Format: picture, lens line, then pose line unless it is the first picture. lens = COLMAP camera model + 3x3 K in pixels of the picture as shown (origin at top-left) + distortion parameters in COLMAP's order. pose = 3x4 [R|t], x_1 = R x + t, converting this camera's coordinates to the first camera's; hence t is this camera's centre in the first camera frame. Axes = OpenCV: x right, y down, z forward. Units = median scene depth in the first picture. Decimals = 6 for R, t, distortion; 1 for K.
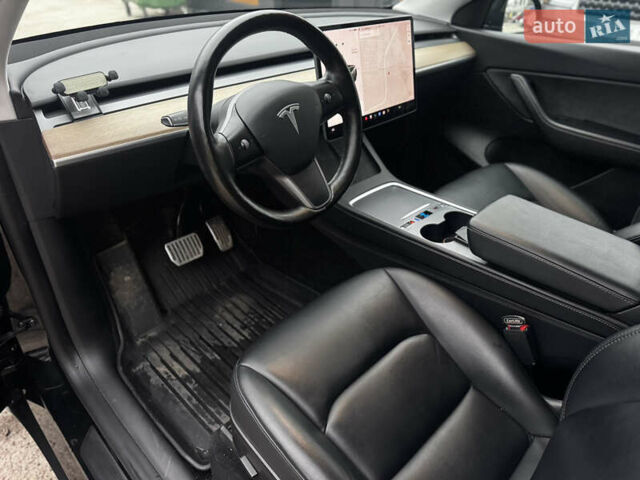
lens RADIAL K [[463.0, 0, 320.0], [0, 463.0, 240.0], [0, 0, 1]] dist [-0.037223, -0.005794]
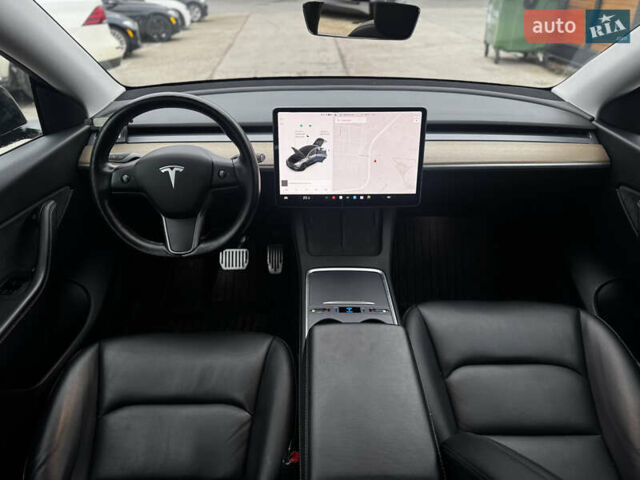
lens RADIAL K [[460.4, 0, 335.2], [0, 460.4, 233.0], [0, 0, 1]] dist [0.022905, -0.029659]
pose [[0.711840, 0.317967, -0.626243, 0.716941], [-0.367681, 0.928414, 0.053454, -0.230975], [0.598410, 0.192207, 0.777793, 0.208096]]
